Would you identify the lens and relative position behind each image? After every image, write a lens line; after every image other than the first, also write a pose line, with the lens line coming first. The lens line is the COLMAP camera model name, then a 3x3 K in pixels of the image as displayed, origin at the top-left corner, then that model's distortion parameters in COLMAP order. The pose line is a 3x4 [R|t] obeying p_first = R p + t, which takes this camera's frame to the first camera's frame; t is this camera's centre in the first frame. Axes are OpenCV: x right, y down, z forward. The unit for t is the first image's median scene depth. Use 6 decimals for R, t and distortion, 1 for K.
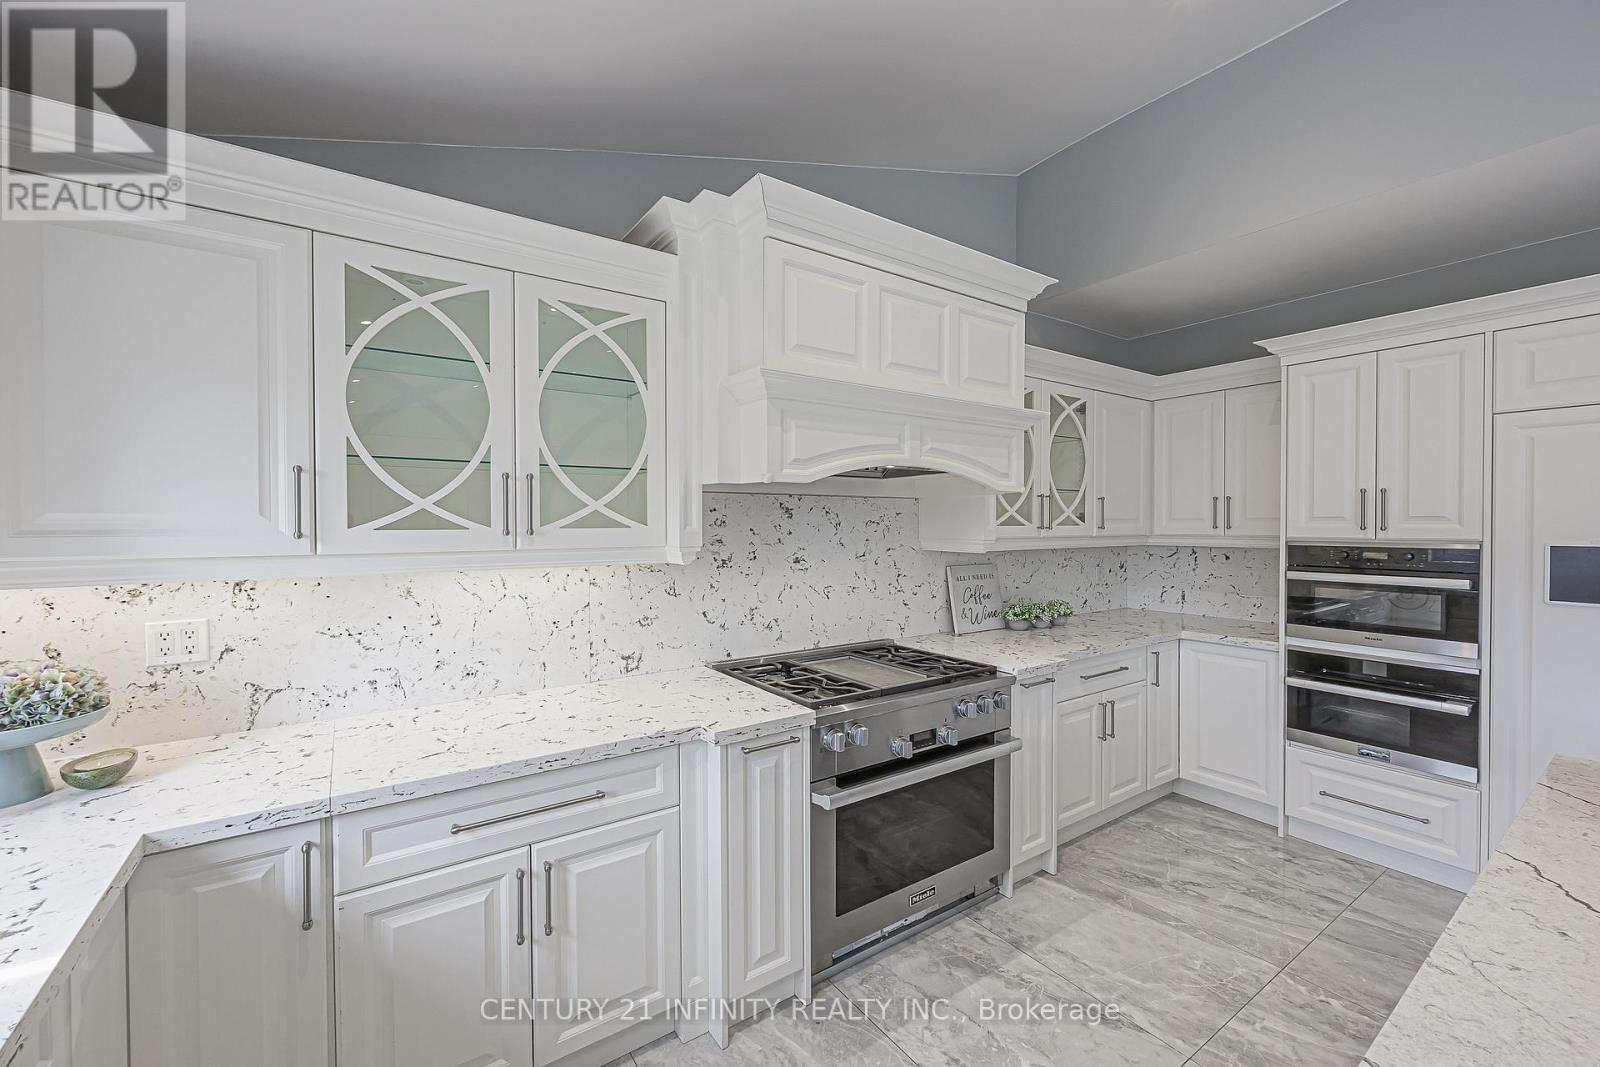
lens RADIAL K [[657.7, 0, 794.9], [0, 657.7, 529.3], [0, 0, 1]] dist [-0.005741, -0.000041]
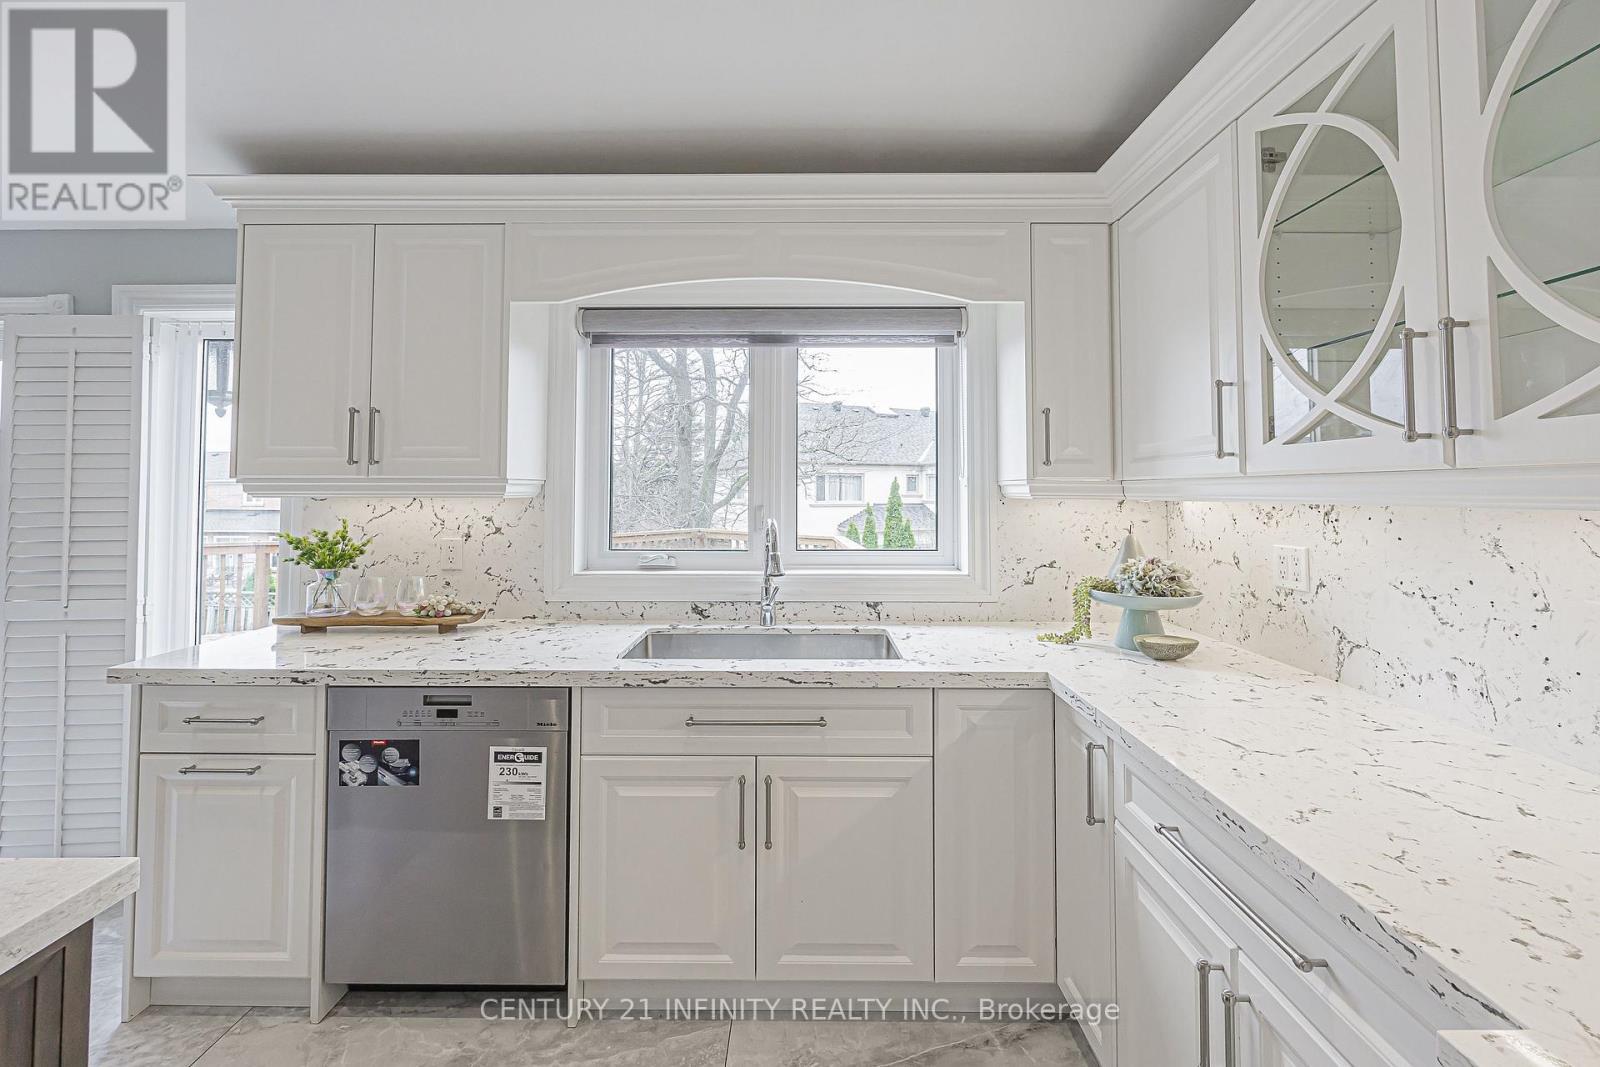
lens RADIAL K [[718.8, 0, 817.3], [0, 718.8, 469.2], [0, 0, 1]] dist [-0.000294, 0.000426]
pose [[-0.585806, -0.023529, -0.810110, 0.230053], [-0.003876, 0.999648, -0.026231, 0.033017], [0.810442, -0.012226, -0.585691, 0.647376]]
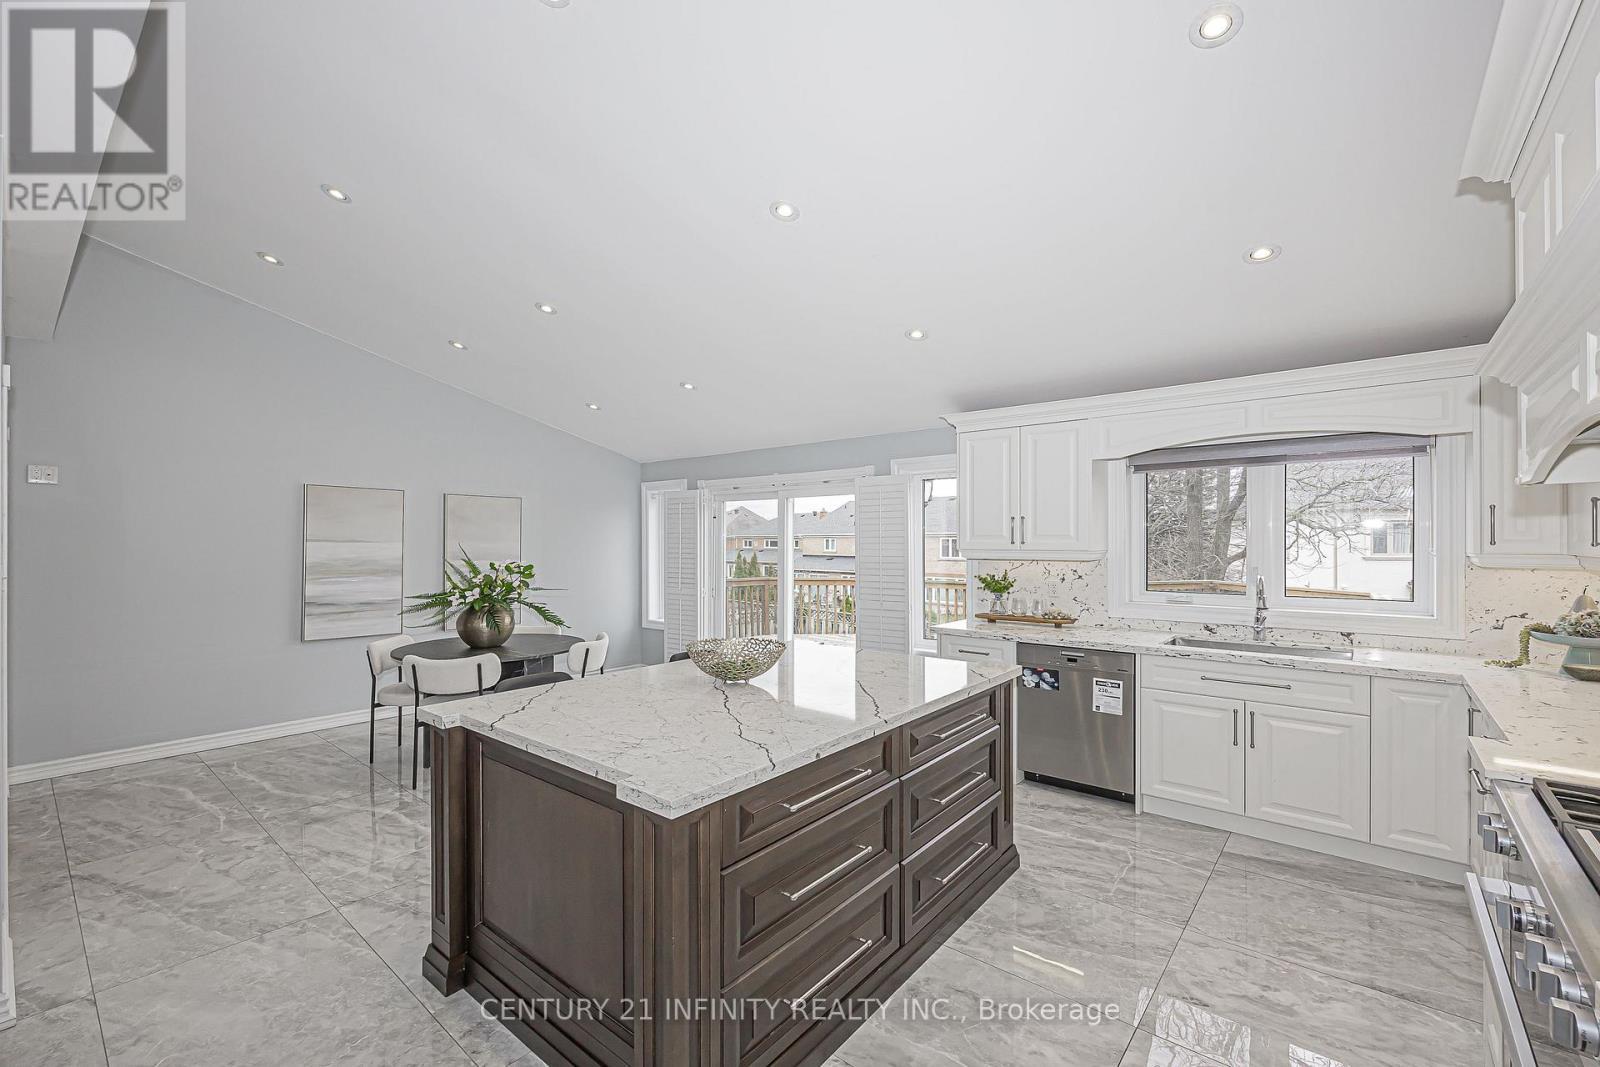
lens RADIAL K [[707.5, 0, 730.4], [0, 707.5, 544.0], [0, 0, 1]] dist [-0.005352, -0.001073]
pose [[-0.983224, 0.007672, -0.182242, 0.825499], [0.005700, 0.999919, 0.011340, -0.011673], [0.182315, 0.010111, -0.983188, 1.254342]]
